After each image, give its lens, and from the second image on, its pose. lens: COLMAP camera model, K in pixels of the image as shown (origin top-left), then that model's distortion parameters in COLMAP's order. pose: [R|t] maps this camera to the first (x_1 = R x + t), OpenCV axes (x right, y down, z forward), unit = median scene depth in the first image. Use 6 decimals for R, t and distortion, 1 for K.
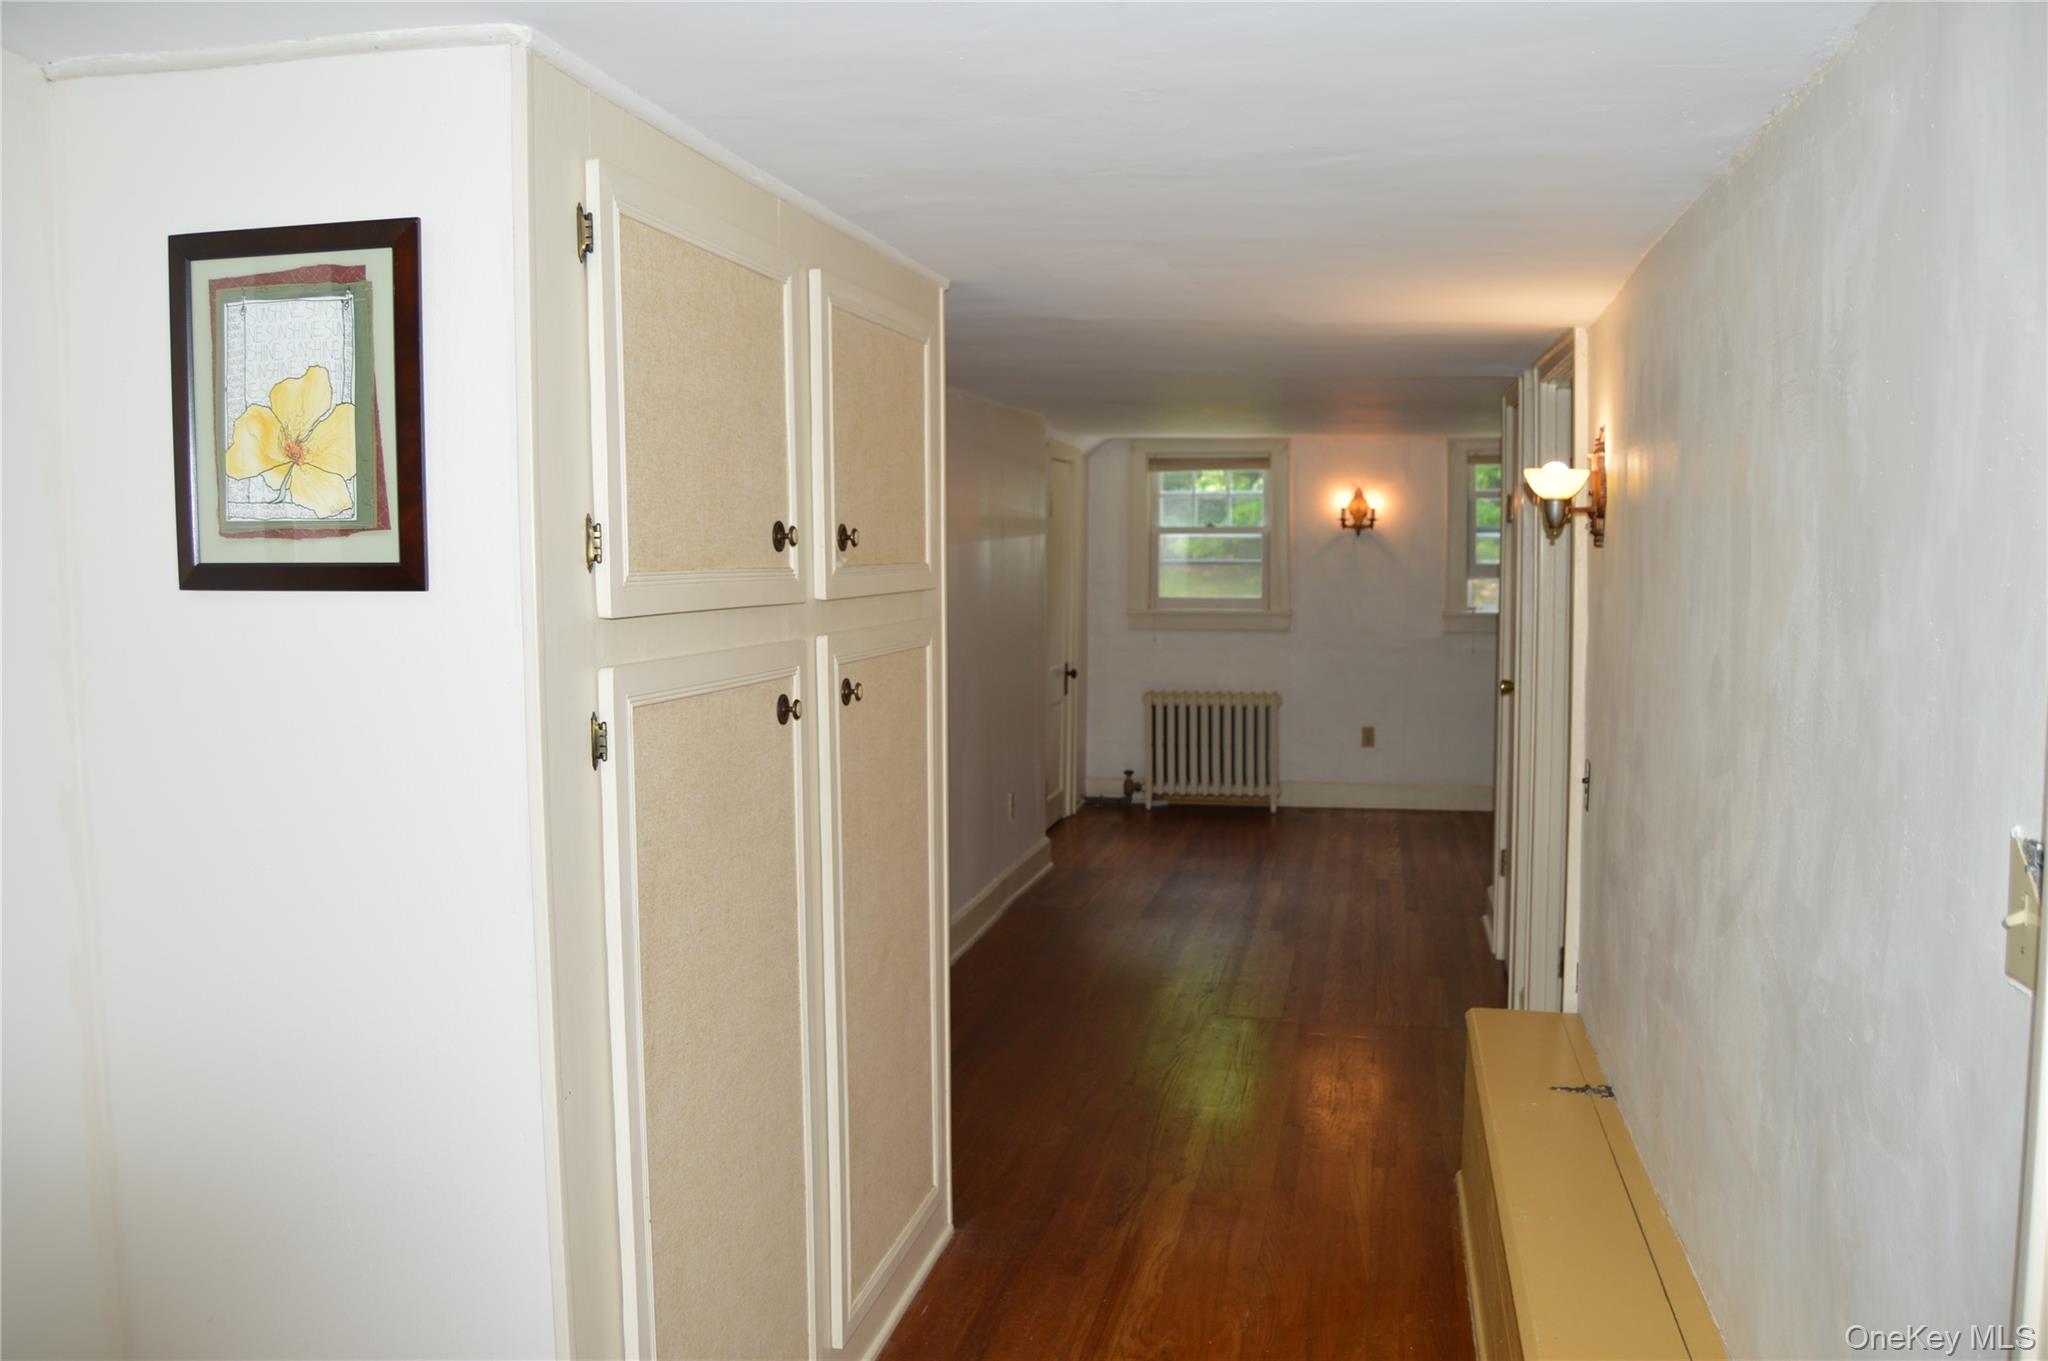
lens RADIAL K [[1644.4, 0, 1026.5], [0, 1644.4, 677.0], [0, 0, 1]] dist [-0.064593, 0.009702]
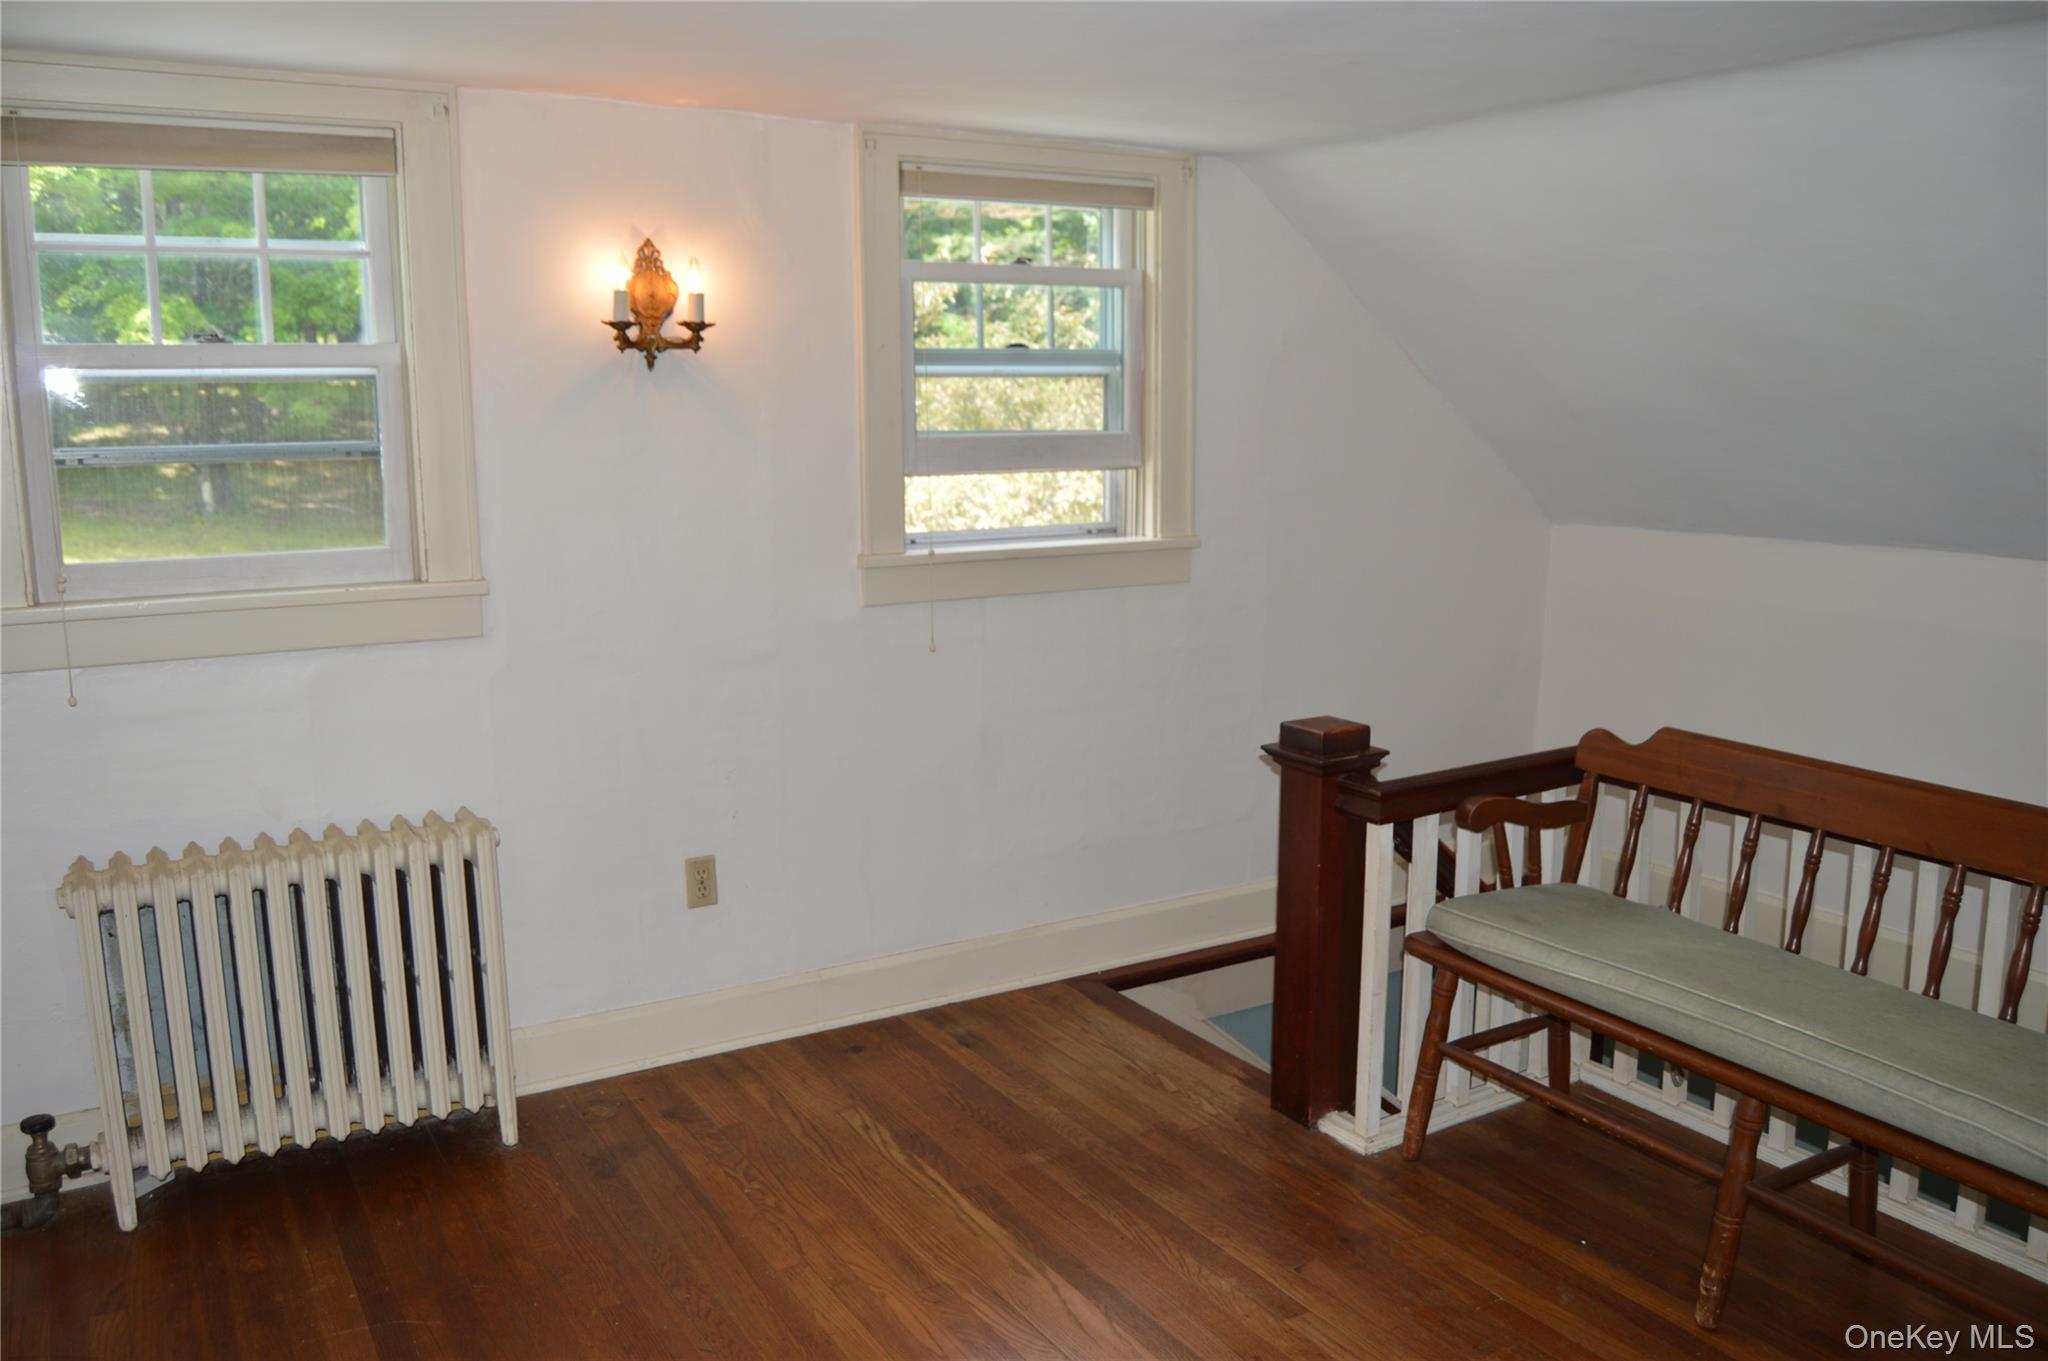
lens RADIAL K [[1644.4, 0, 1012.3], [0, 1644.4, 679.7], [0, 0, 1]] dist [-0.064593, 0.009702]
pose [[0.729487, -0.119408, 0.673491, 0.001037], [0.067108, 0.992388, 0.103261, -0.048498], [-0.680695, -0.030131, 0.731947, 0.663617]]
